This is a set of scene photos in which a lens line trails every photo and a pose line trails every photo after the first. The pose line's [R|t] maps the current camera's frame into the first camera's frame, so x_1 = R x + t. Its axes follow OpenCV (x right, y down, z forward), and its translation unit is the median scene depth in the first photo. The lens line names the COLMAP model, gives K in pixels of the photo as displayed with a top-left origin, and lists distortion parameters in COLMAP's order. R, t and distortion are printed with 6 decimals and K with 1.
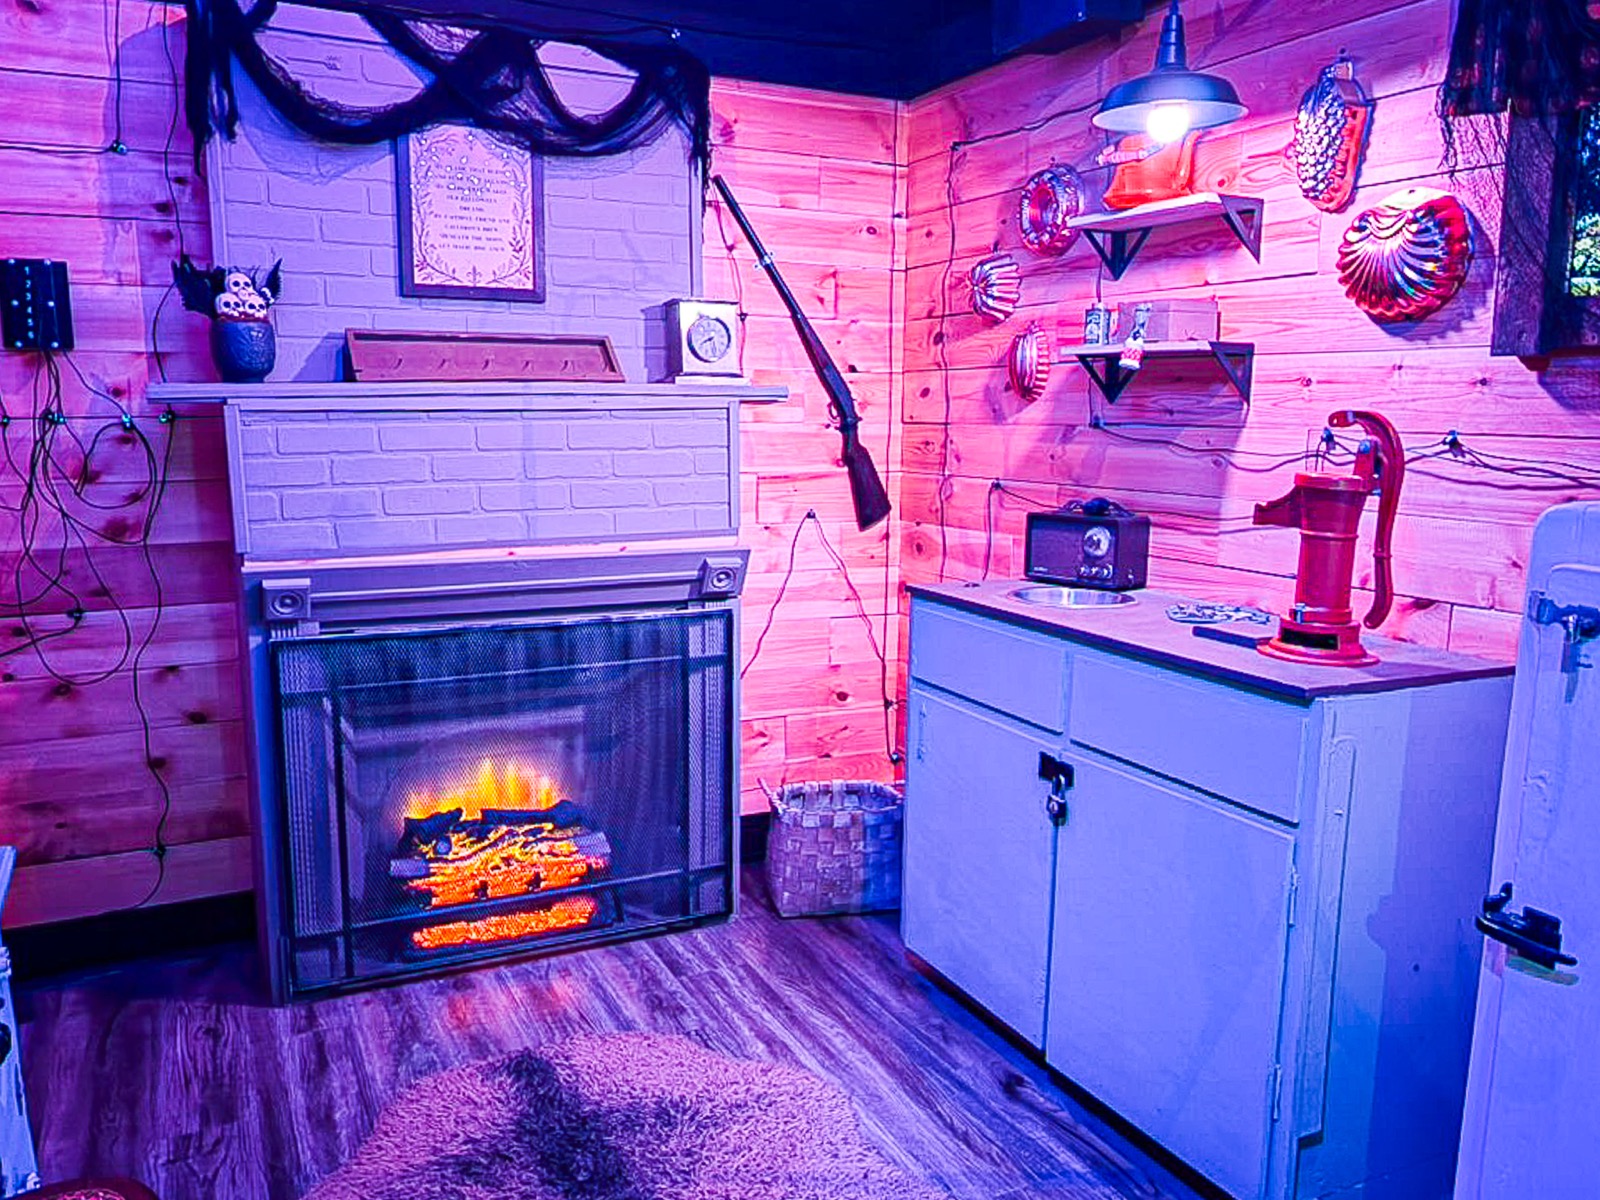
lens RADIAL K [[1228.5, 0, 797.2], [0, 1228.5, 607.9], [0, 0, 1]] dist [0.014824, -0.019736]
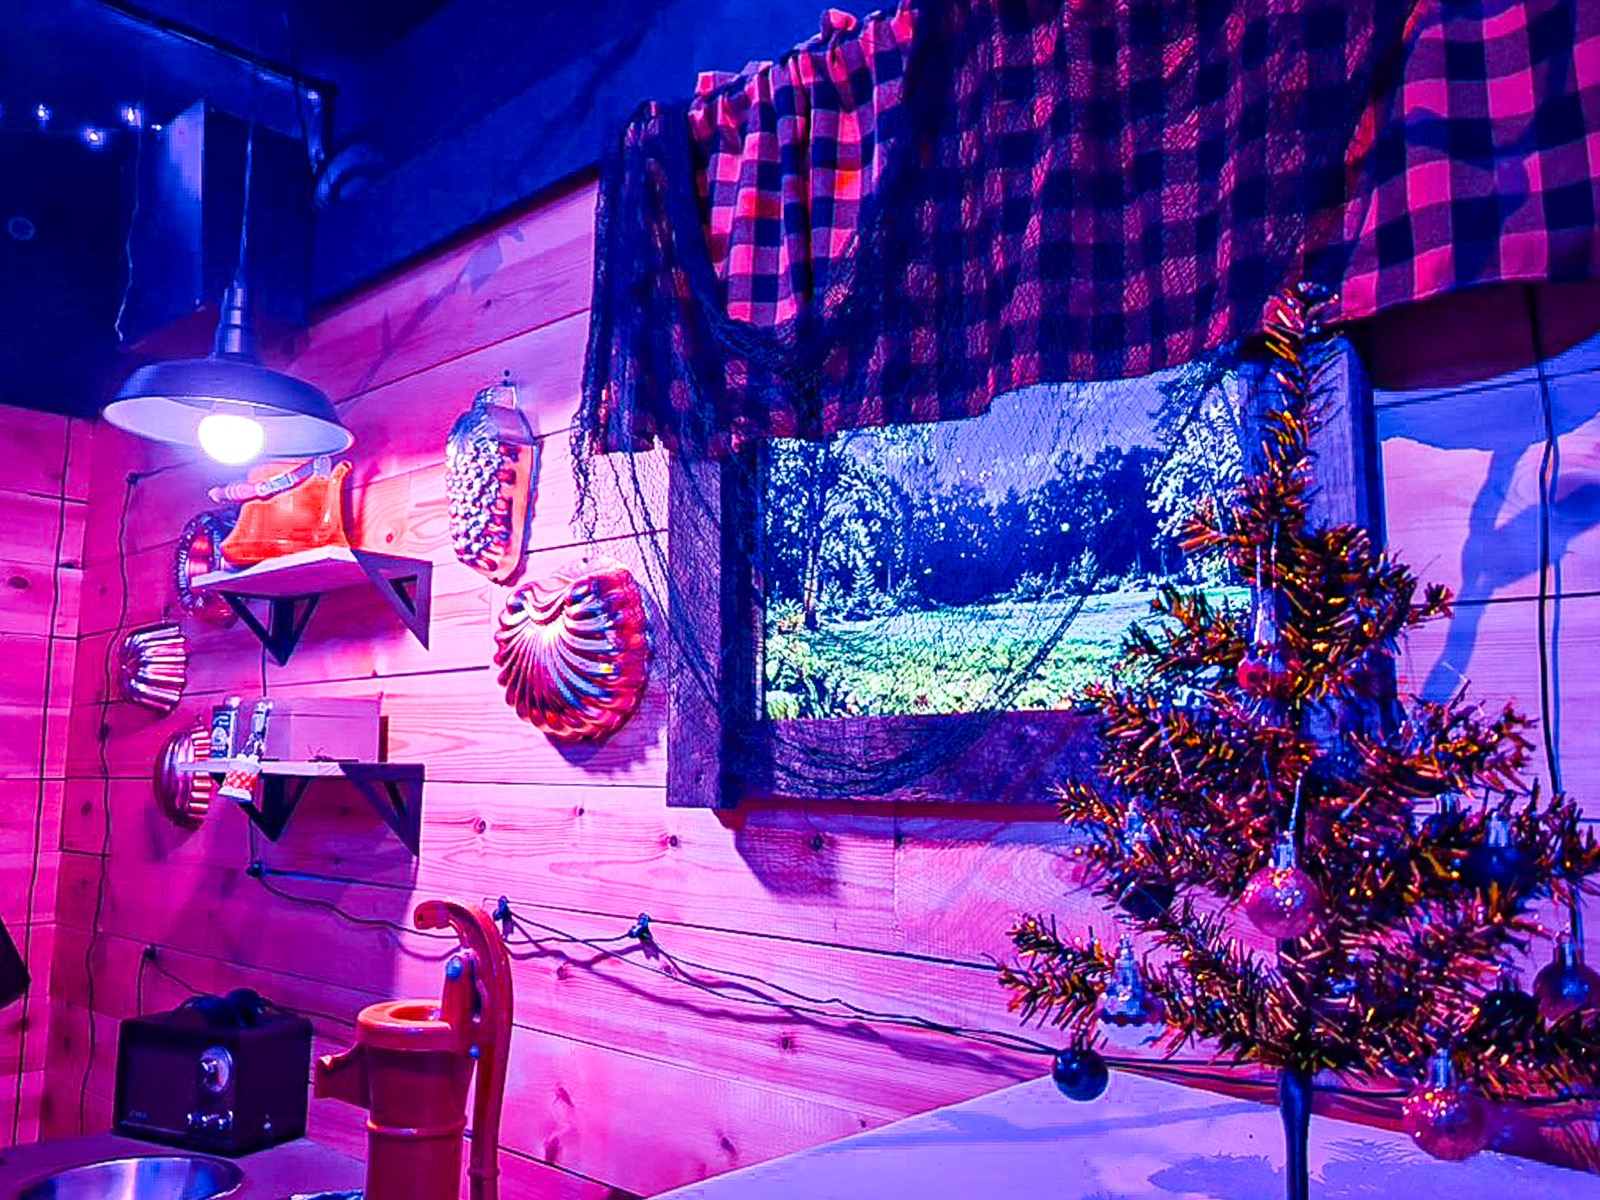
lens RADIAL K [[1228.5, 0, 797.4], [0, 1228.5, 601.1], [0, 0, 1]] dist [0.014824, -0.019736]
pose [[0.923758, 0.052861, 0.379311, 0.333712], [0.062242, 0.956539, -0.284883, -0.106282], [-0.377885, 0.286772, 0.880321, 0.335798]]
